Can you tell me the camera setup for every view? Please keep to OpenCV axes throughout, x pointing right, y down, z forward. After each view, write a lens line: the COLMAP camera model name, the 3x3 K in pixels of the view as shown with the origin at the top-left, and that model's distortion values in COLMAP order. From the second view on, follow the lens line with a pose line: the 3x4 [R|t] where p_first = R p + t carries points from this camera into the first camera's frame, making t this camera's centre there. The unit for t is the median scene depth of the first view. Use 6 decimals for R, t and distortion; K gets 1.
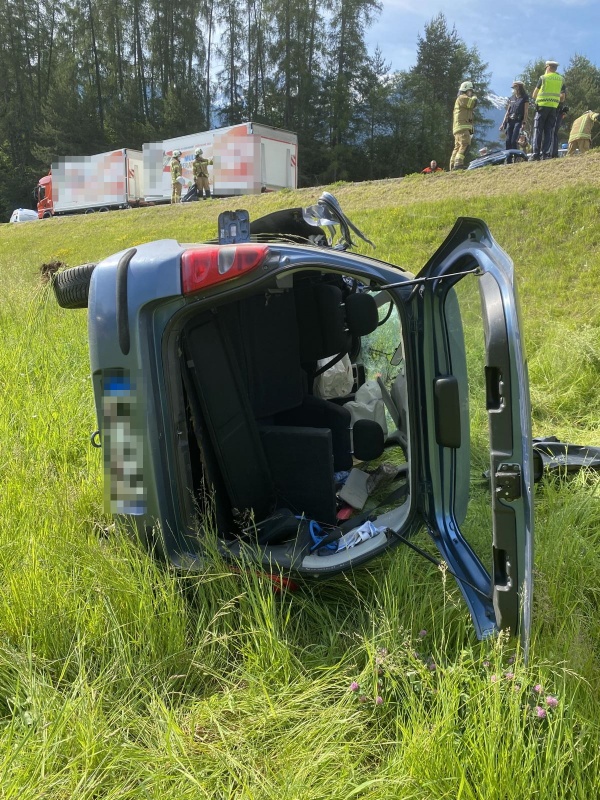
lens RADIAL K [[607.9, 0, 299.8], [0, 607.9, 397.4], [0, 0, 1]] dist [0.041623, -0.041850]
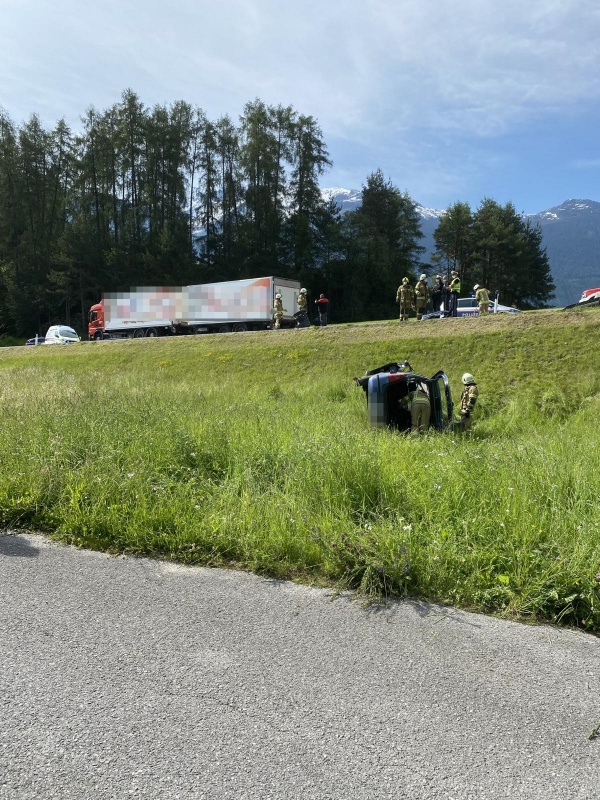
lens RADIAL K [[607.9, 0, 300.5], [0, 607.9, 401.0], [0, 0, 1]] dist [0.041623, -0.041850]
pose [[0.995842, -0.020739, 0.088710, -0.048703], [0.033726, 0.988486, -0.147504, 0.025487], [-0.084630, 0.149883, 0.985075, -0.142326]]
